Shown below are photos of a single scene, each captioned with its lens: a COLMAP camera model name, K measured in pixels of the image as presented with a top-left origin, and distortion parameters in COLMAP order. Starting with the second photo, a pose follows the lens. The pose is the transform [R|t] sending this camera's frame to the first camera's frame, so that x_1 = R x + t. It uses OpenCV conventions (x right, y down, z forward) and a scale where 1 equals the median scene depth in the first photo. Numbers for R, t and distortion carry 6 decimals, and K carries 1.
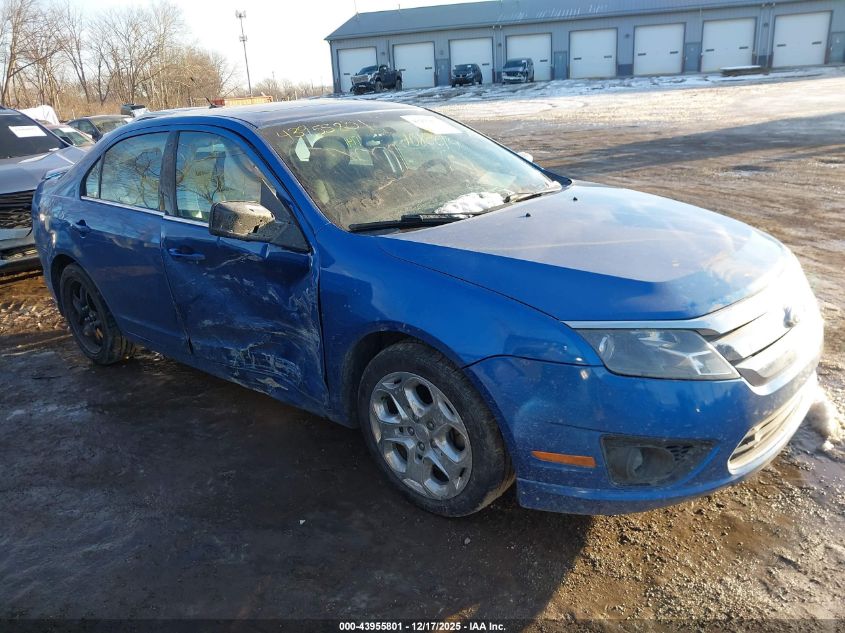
lens RADIAL K [[652.2, 0, 430.4], [0, 652.2, 314.2], [0, 0, 1]] dist [0.063600, -0.078431]
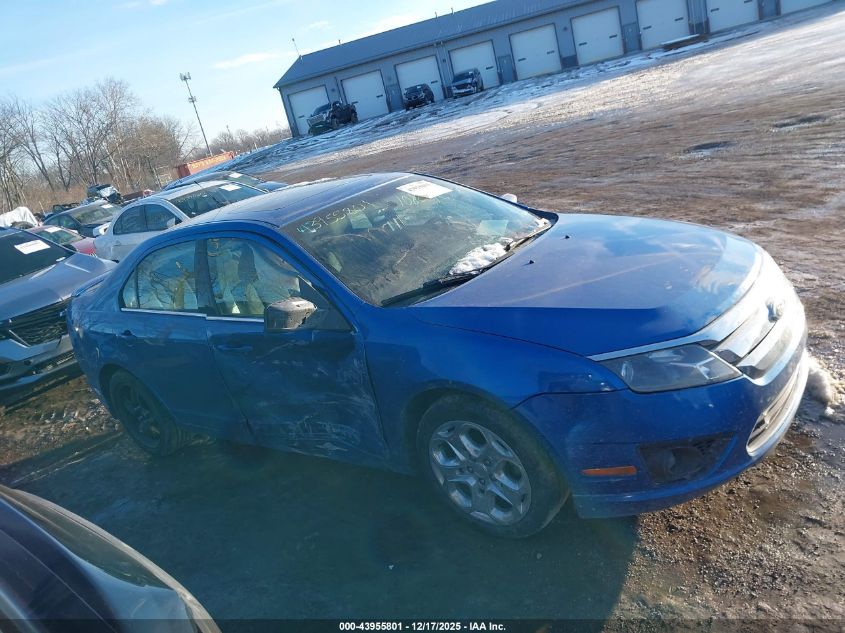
lens RADIAL K [[652.2, 0, 430.4], [0, 652.2, 314.2], [0, 0, 1]] dist [0.063600, -0.078431]
pose [[0.982072, -0.188097, 0.012374, -0.050366], [0.188366, 0.981747, -0.026299, -0.058590], [-0.007201, 0.028158, 0.999578, -0.124419]]
